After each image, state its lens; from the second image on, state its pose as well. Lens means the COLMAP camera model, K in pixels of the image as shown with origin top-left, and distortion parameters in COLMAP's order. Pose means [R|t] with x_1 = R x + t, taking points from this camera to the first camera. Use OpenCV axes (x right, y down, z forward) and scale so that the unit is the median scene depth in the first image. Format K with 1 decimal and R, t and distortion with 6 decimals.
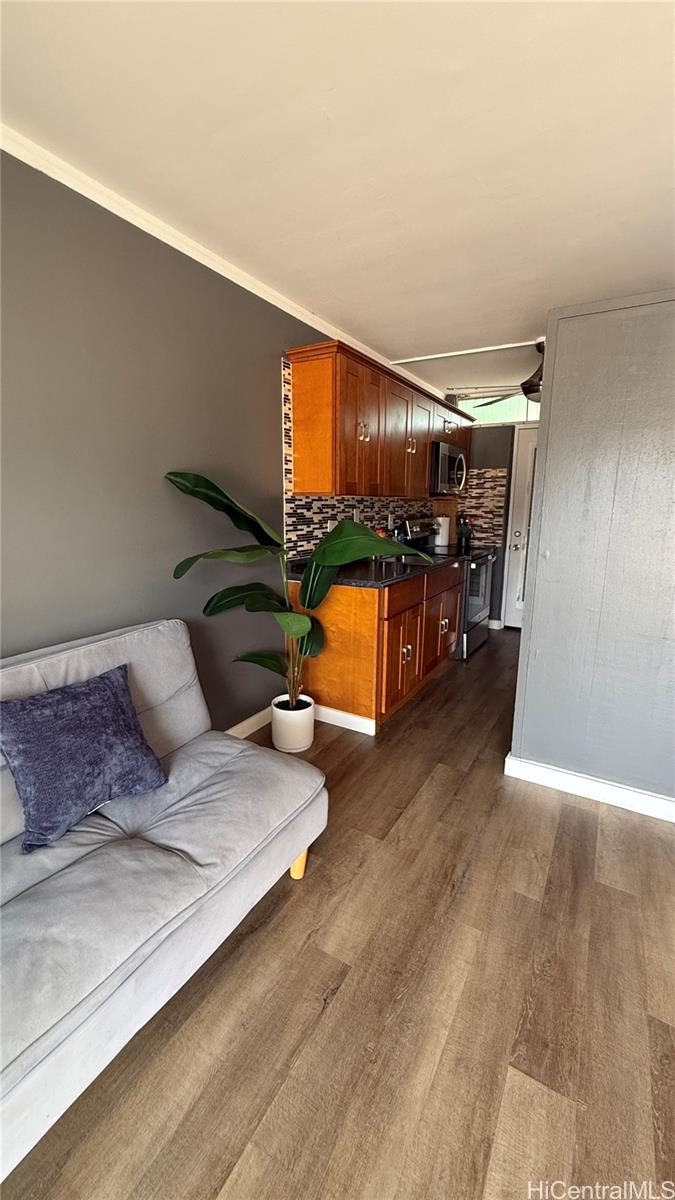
lens RADIAL K [[478.4, 0, 340.1], [0, 478.4, 598.2], [0, 0, 1]] dist [-0.000007, 0.000121]
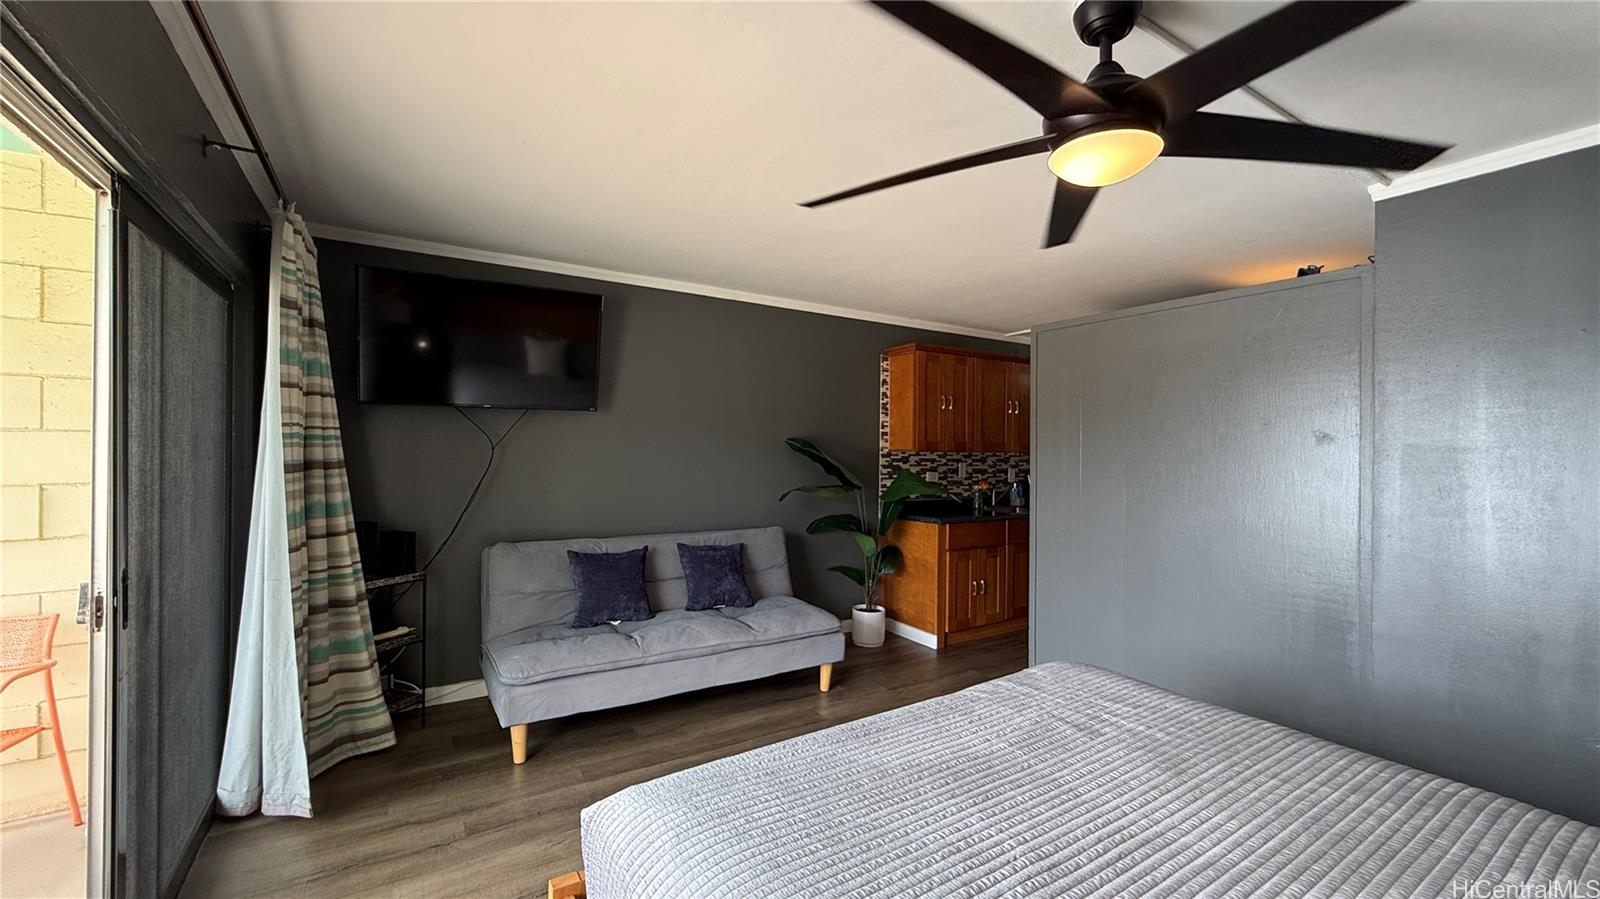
lens RADIAL K [[637.9, 0, 797.5], [0, 637.9, 450.5], [0, 0, 1]] dist [-0.000007, 0.000121]
pose [[0.886773, 0.000314, -0.462205, 0.427588], [-0.094067, 0.979194, -0.179809, 0.103174], [0.452531, 0.202928, 0.868352, -0.545116]]
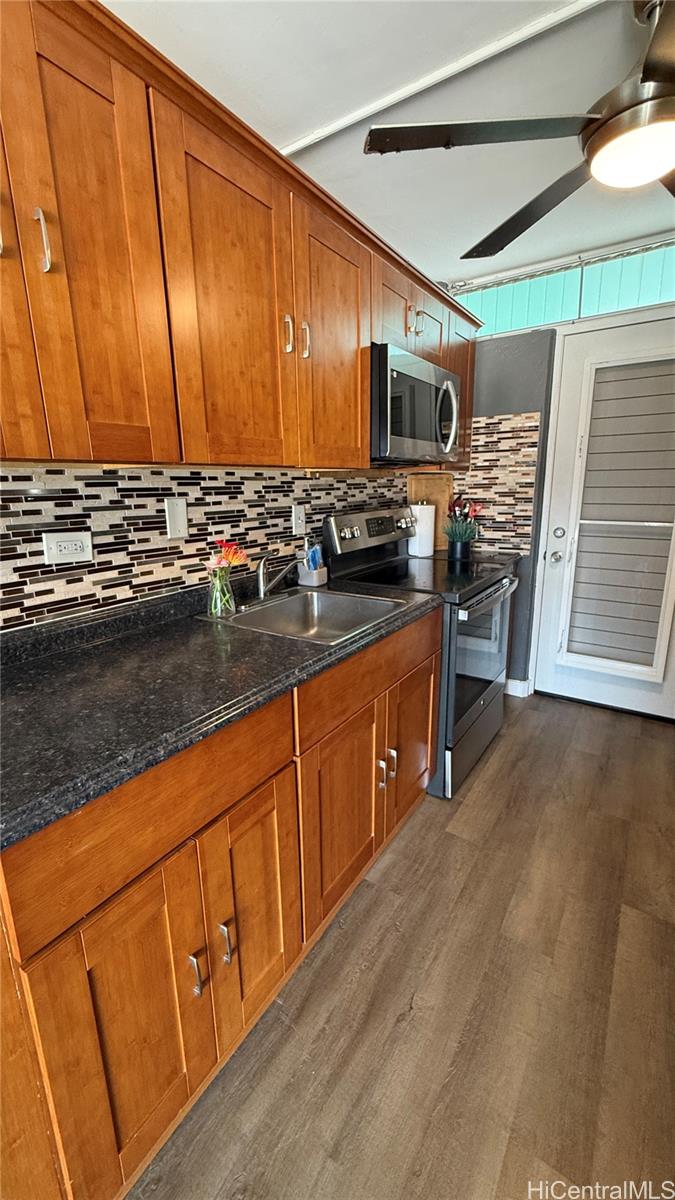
lens RADIAL K [[478.4, 0, 340.1], [0, 478.4, 598.2], [0, 0, 1]] dist [-0.000007, 0.000121]
pose [[0.997944, -0.007249, -0.063682, 0.230140], [0.009875, 0.999109, 0.041031, -0.126456], [0.063328, -0.041575, 0.997126, 0.647339]]
